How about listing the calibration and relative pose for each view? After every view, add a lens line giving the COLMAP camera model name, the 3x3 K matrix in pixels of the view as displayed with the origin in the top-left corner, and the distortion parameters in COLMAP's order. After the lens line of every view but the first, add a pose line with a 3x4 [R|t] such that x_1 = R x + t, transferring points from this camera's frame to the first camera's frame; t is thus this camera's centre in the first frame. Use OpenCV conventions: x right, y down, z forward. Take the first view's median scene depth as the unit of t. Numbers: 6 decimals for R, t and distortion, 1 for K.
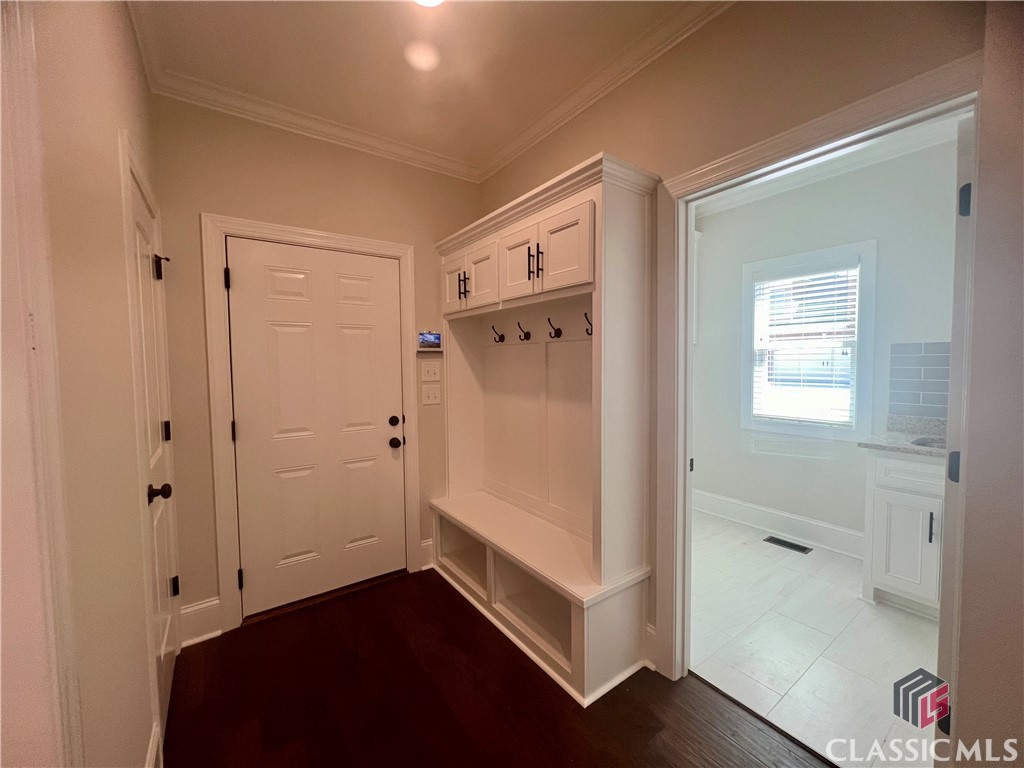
lens RADIAL K [[410.2, 0, 512.0], [0, 410.2, 384.0], [0, 0, 1]] dist [0.000236, -0.000282]
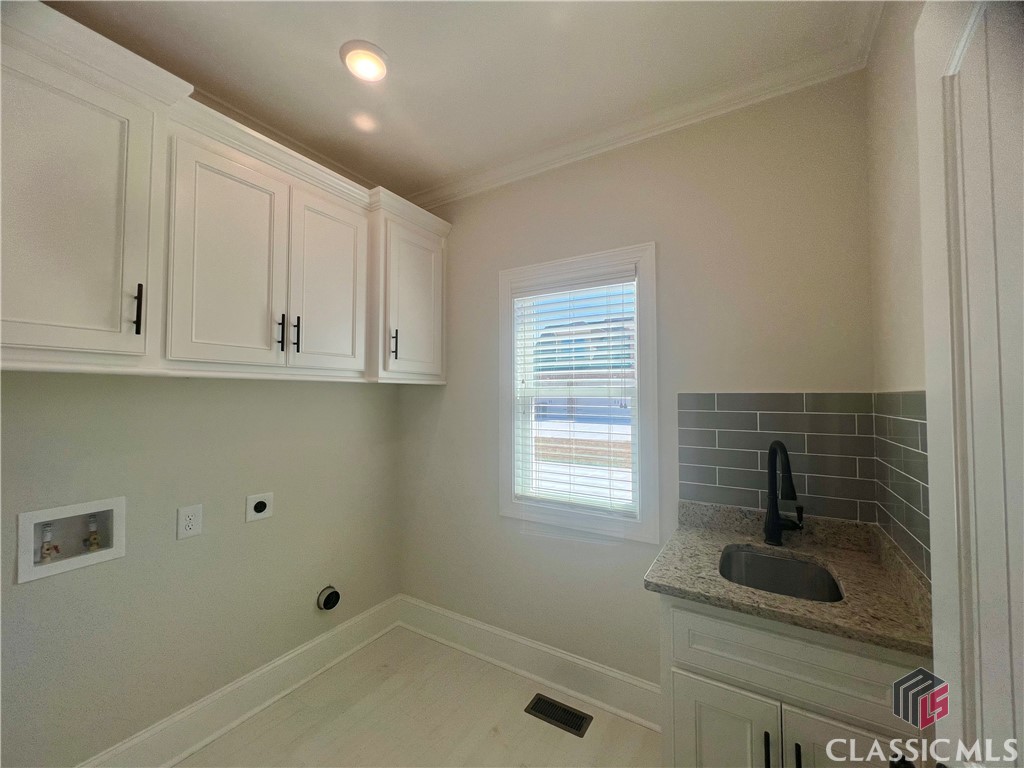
lens RADIAL K [[410.2, 0, 512.0], [0, 410.2, 384.0], [0, 0, 1]] dist [0.000236, -0.000282]
pose [[0.921488, 0.027451, 0.387435, 0.396837], [0.007058, 0.996151, -0.087368, -0.054369], [-0.388342, 0.083243, 0.917748, 0.469047]]
